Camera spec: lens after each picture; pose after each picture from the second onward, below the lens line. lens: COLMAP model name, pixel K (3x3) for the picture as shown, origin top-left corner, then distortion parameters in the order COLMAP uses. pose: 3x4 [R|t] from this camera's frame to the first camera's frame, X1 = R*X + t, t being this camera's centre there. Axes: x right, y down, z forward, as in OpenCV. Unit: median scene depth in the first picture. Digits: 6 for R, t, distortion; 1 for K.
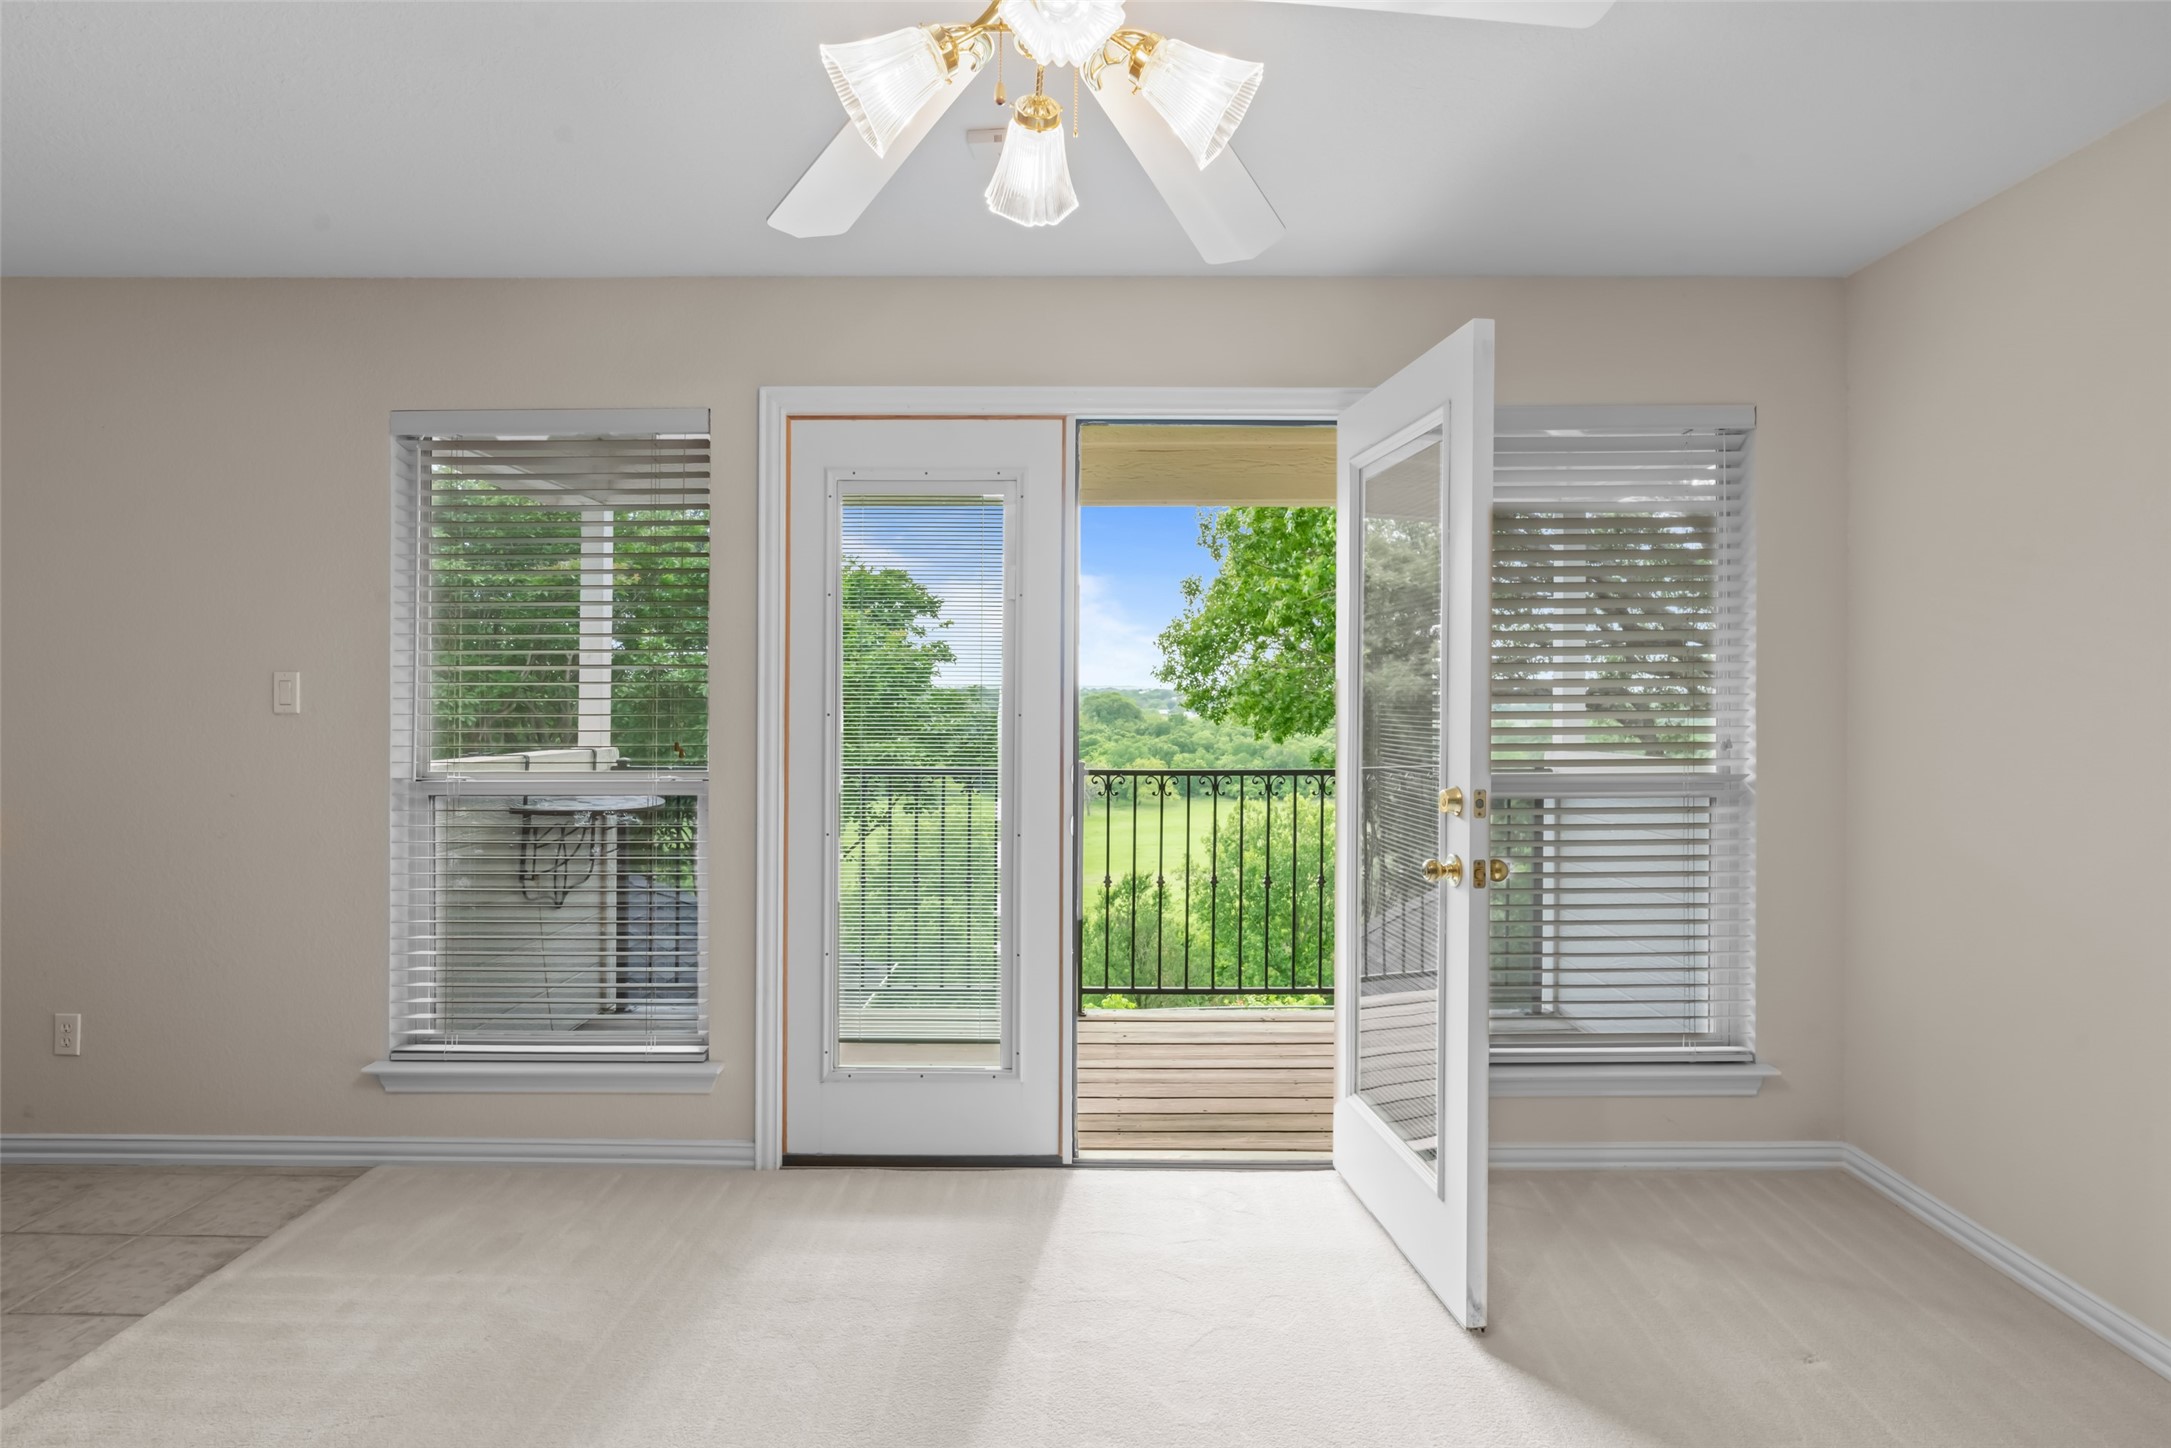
lens RADIAL K [[1076.0, 0, 1096.7], [0, 1076.0, 681.6], [0, 0, 1]] dist [-0.002988, 0.001897]
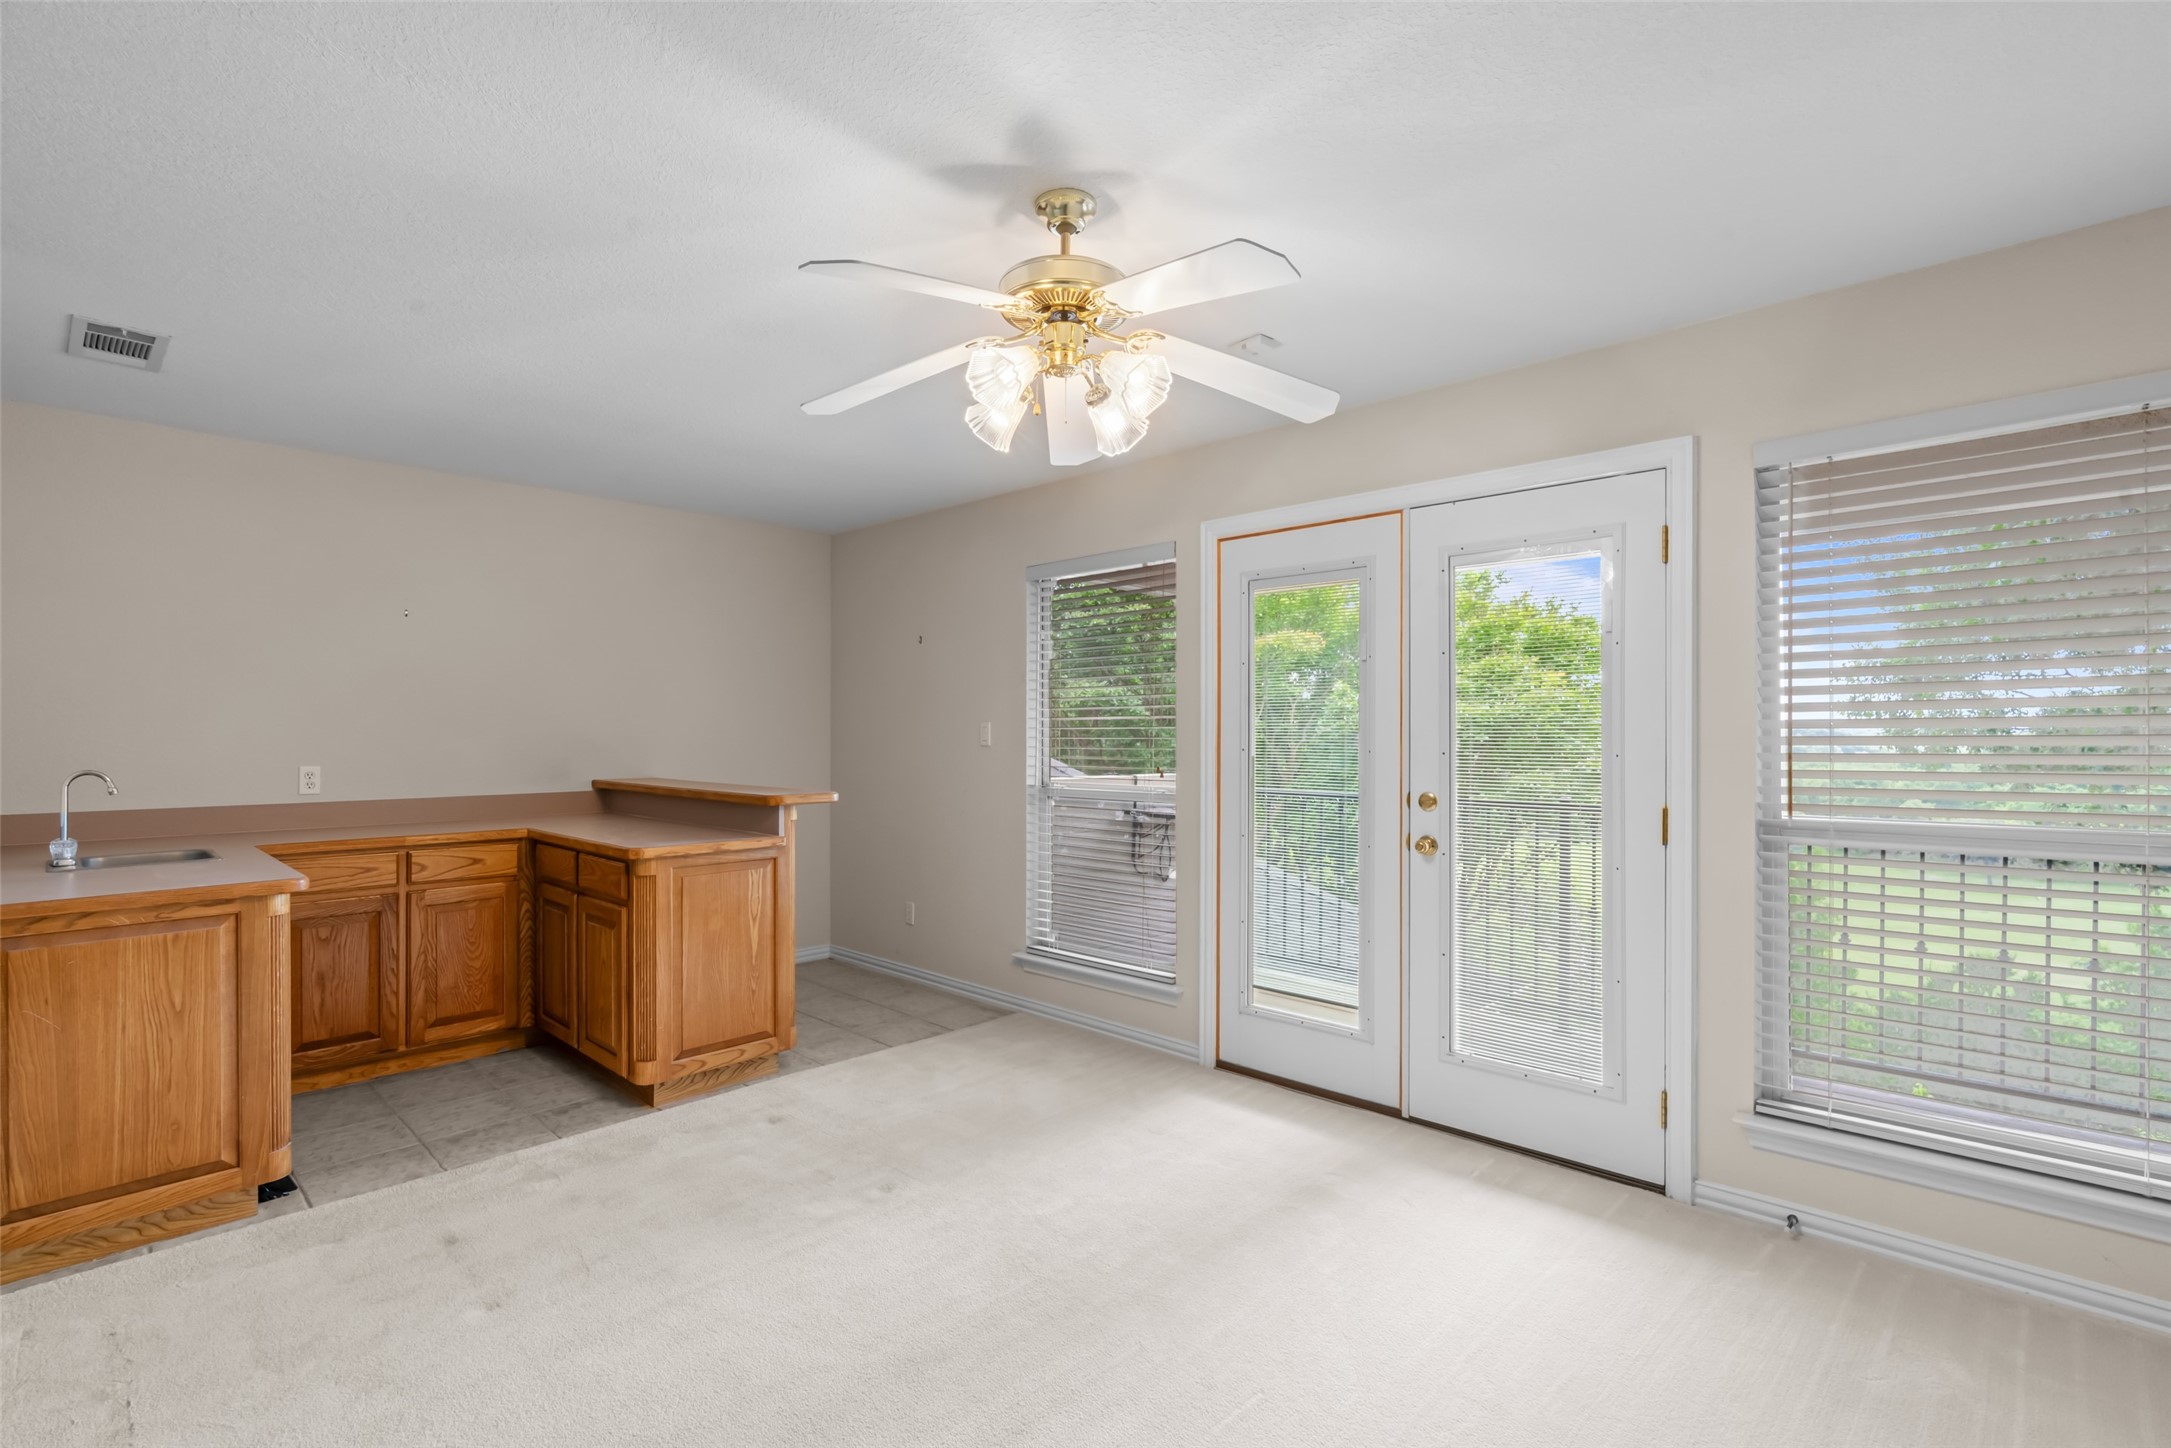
lens RADIAL K [[996.5, 0, 1092.6], [0, 996.5, 711.9], [0, 0, 1]] dist [-0.010914, 0.004397]
pose [[0.735679, -0.014034, -0.677185, 0.479730], [0.006661, 0.999887, -0.013485, -0.002384], [0.677298, 0.005410, 0.735689, -0.080043]]
